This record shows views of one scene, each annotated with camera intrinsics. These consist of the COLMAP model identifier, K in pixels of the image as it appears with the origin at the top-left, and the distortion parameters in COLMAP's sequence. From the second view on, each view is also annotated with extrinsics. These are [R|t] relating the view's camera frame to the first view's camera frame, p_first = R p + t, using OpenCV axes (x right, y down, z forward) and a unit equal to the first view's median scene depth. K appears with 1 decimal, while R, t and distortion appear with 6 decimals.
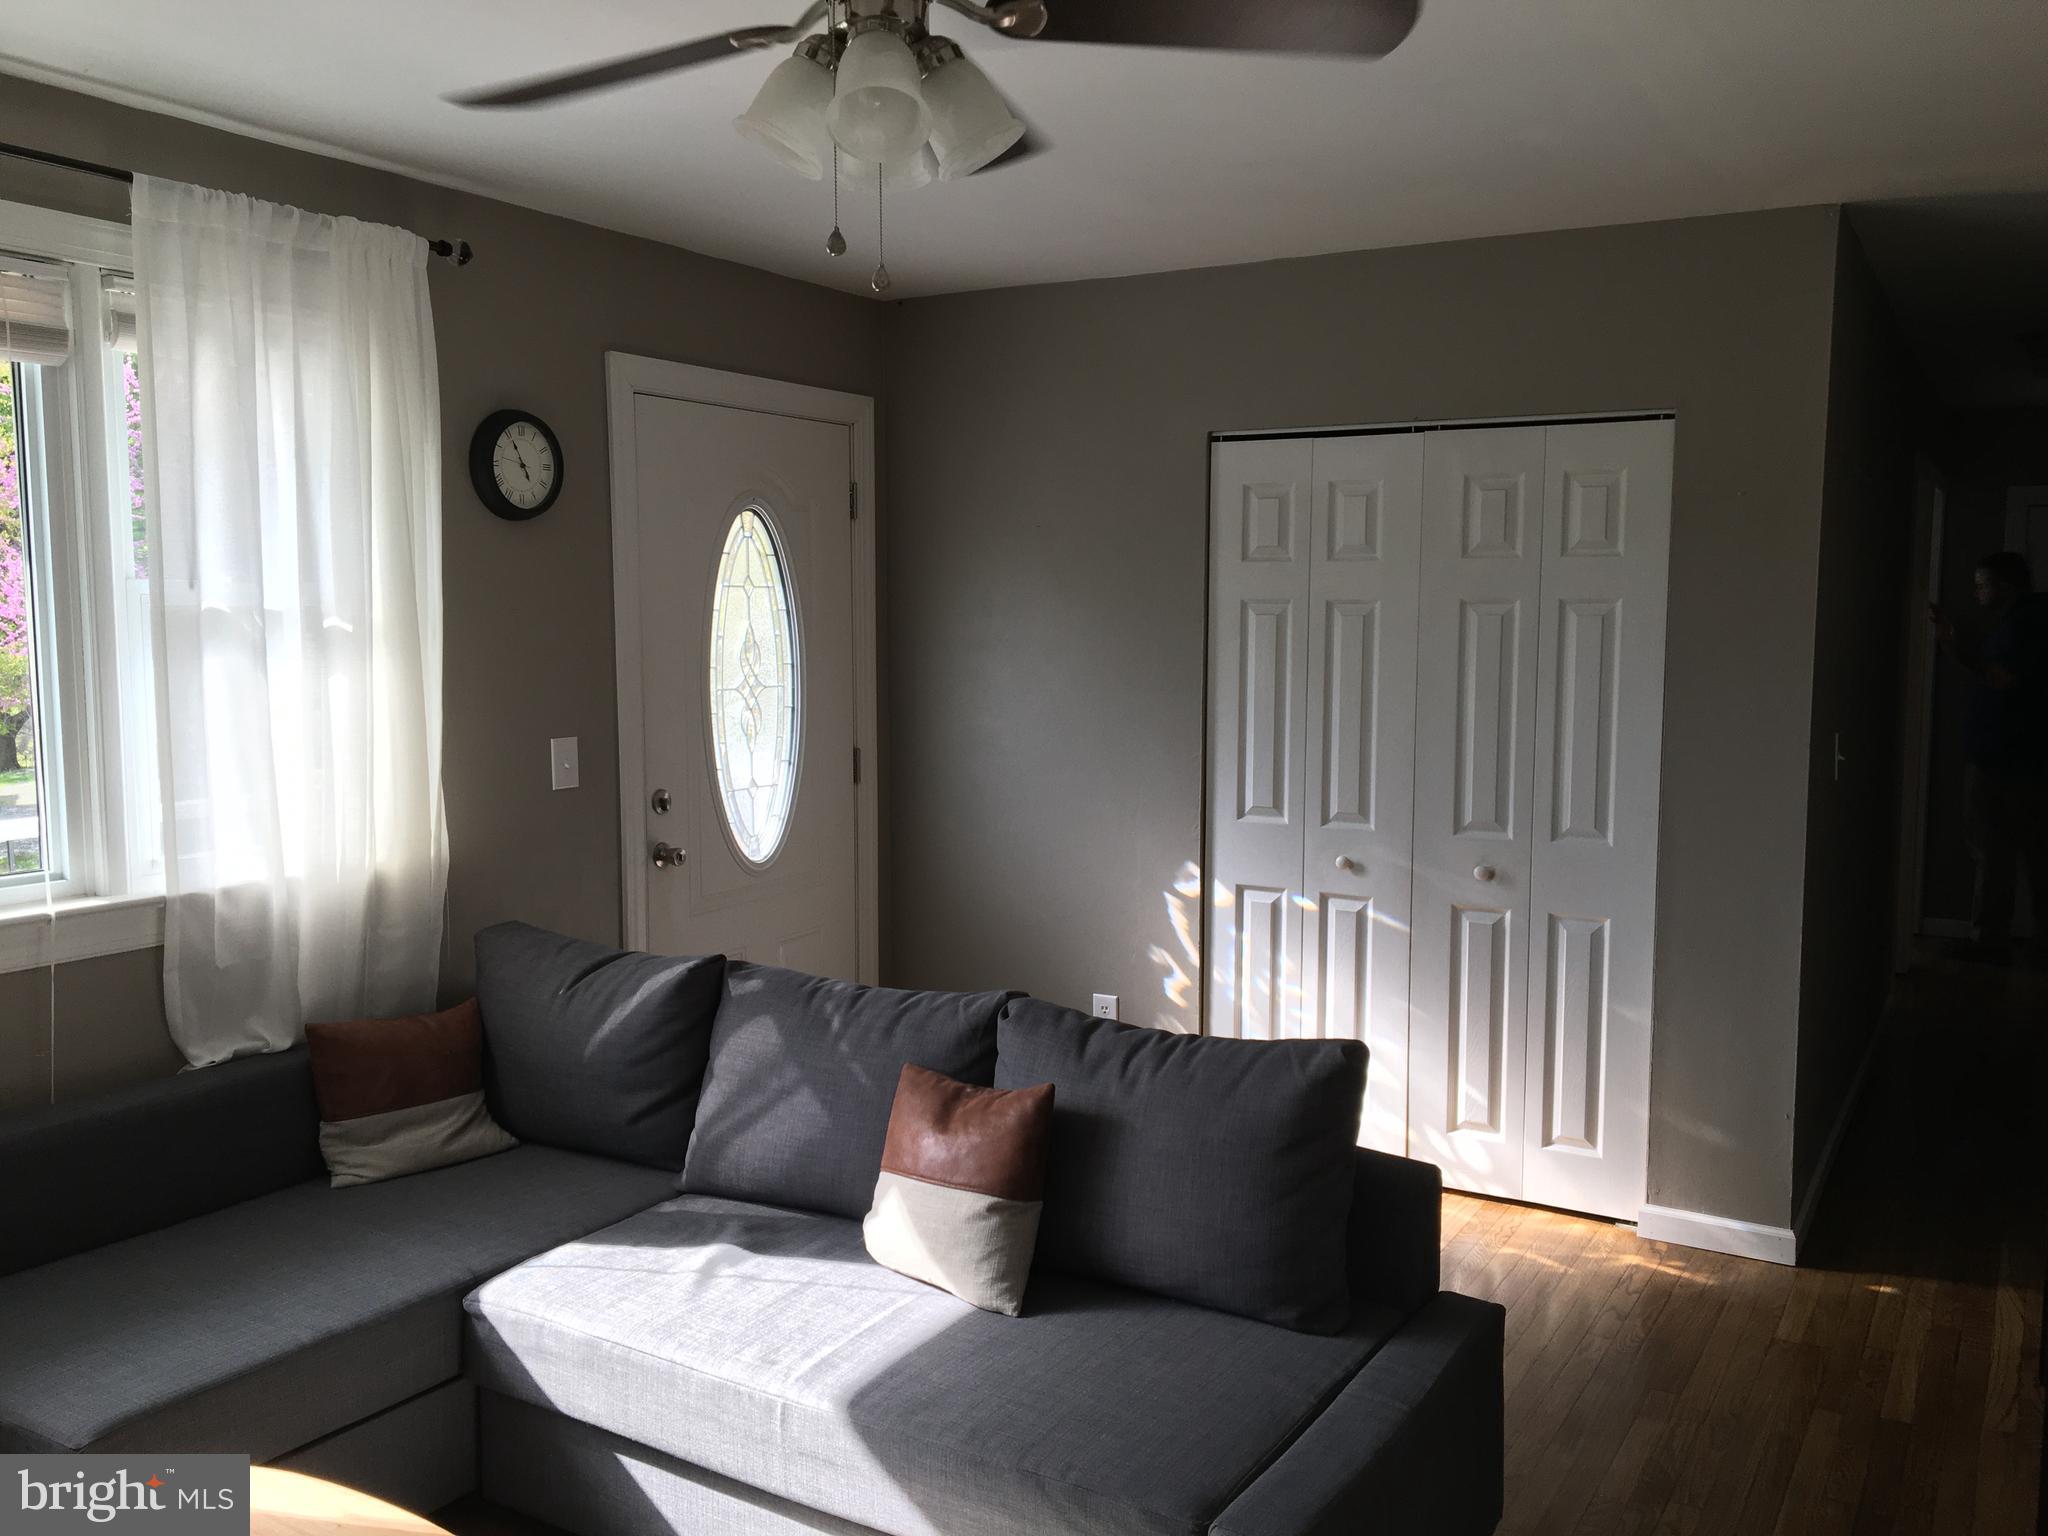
lens RADIAL K [[1712.8, 0, 1025.5], [0, 1712.8, 768.9], [0, 0, 1]] dist [0.079968, -0.106996]
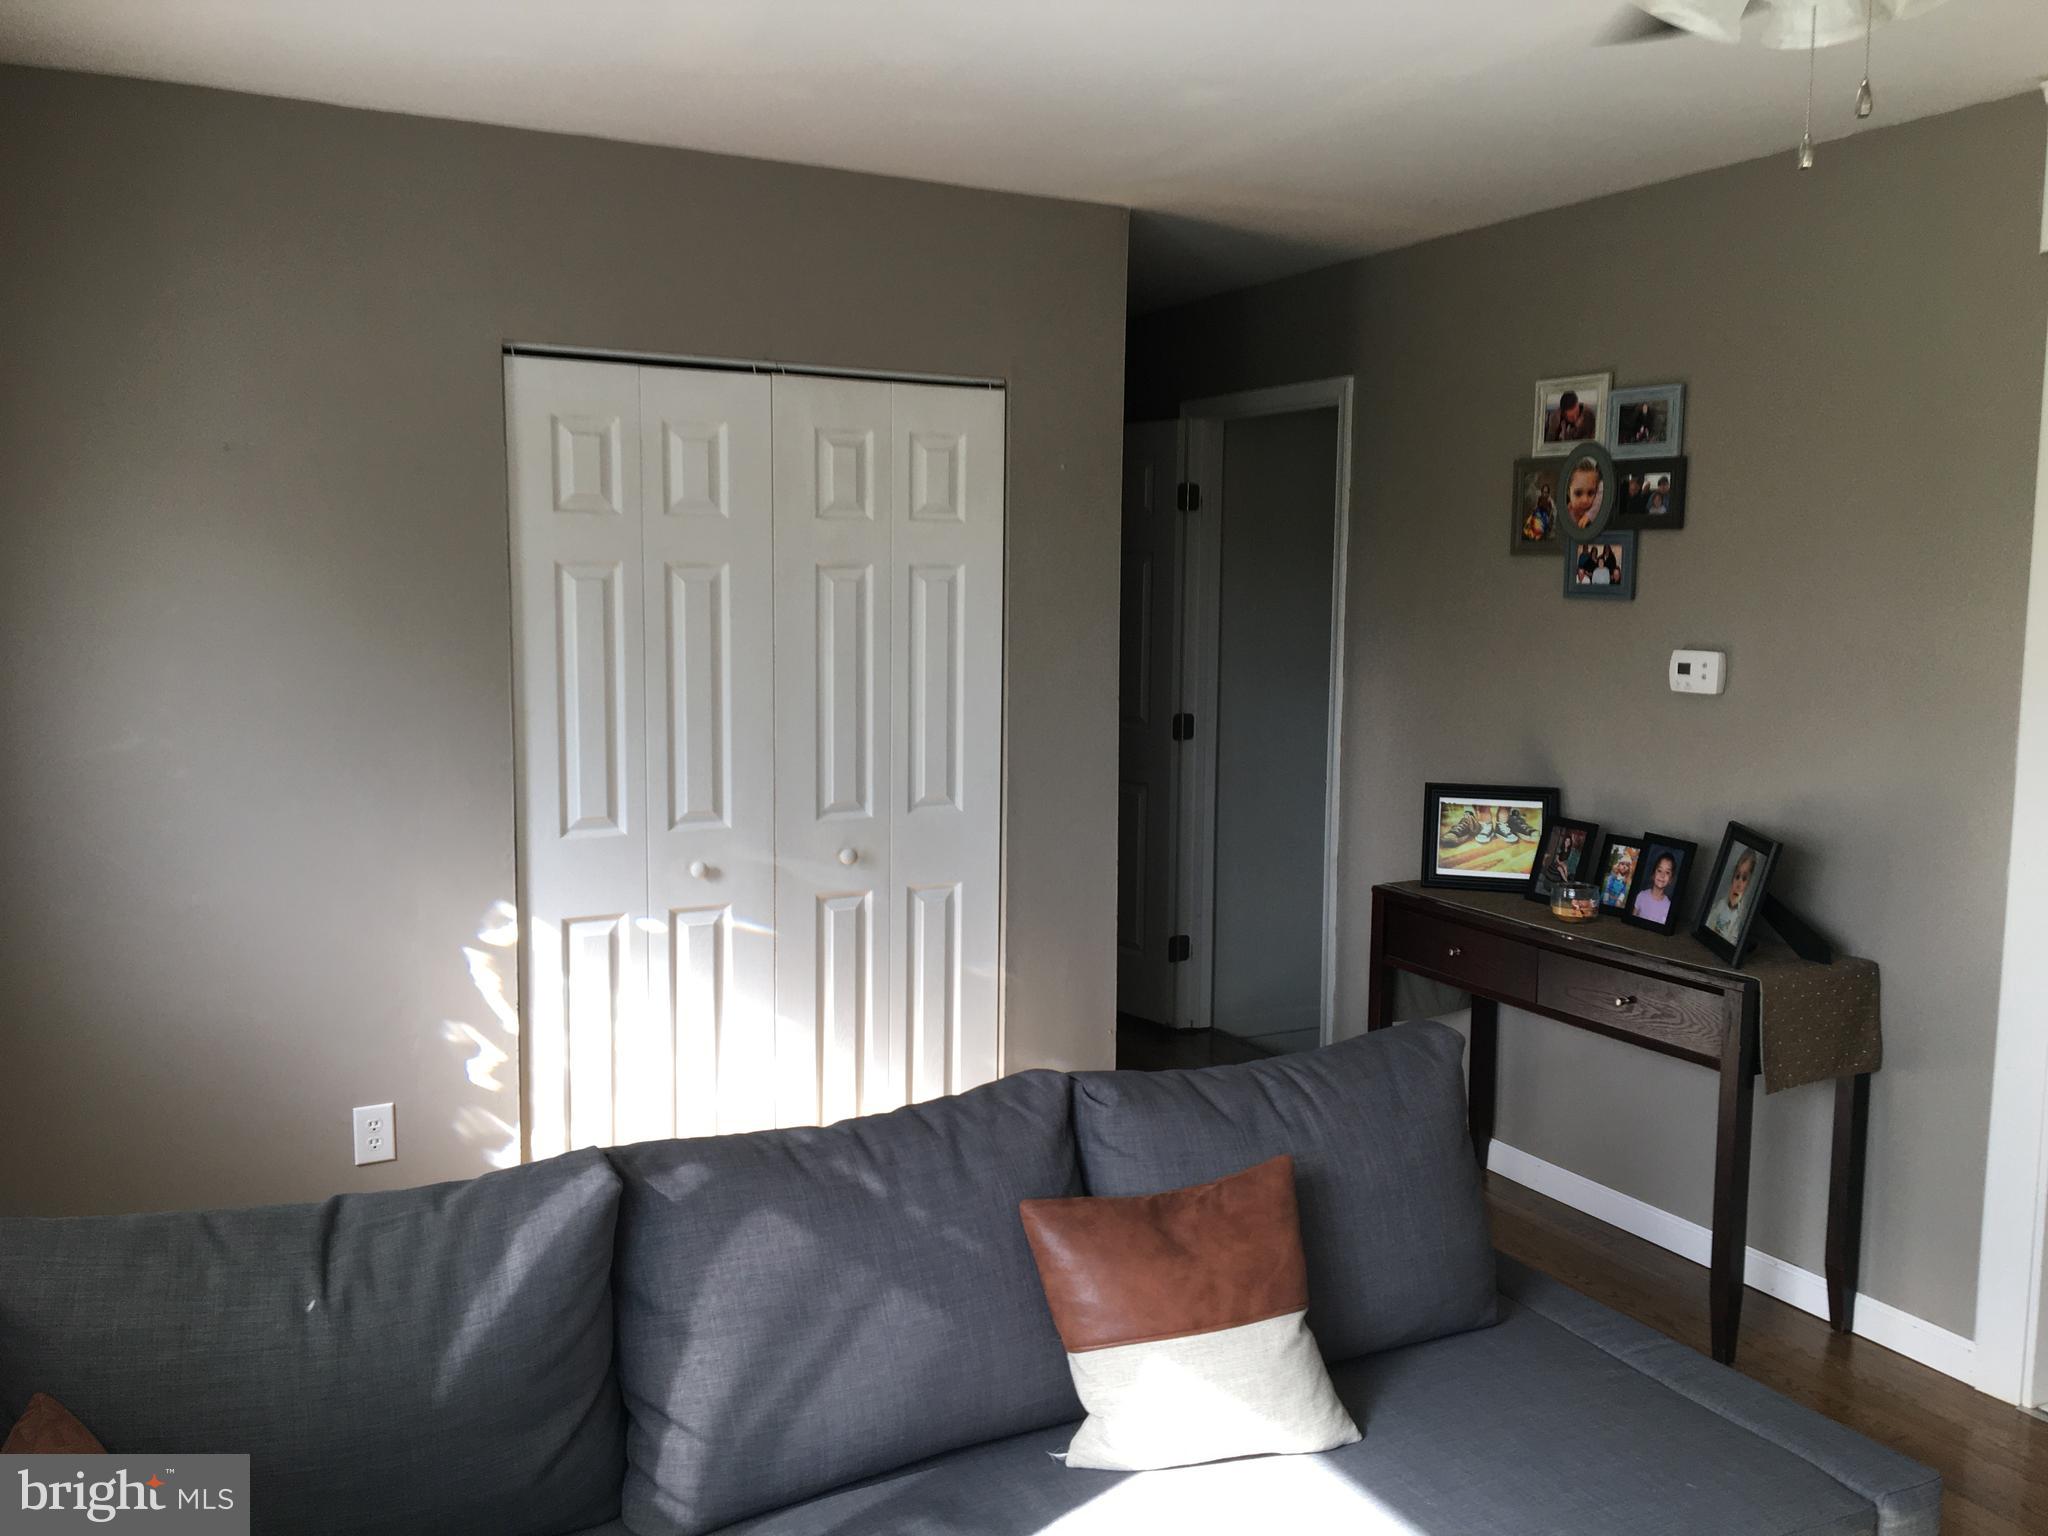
lens RADIAL K [[1712.8, 0, 1019.7], [0, 1712.8, 755.2], [0, 0, 1]] dist [0.079968, -0.106996]
pose [[0.525937, -0.089985, 0.845750, -0.450965], [0.077506, 0.995321, 0.057702, -0.039492], [-0.846985, 0.035203, 0.530450, 0.409499]]
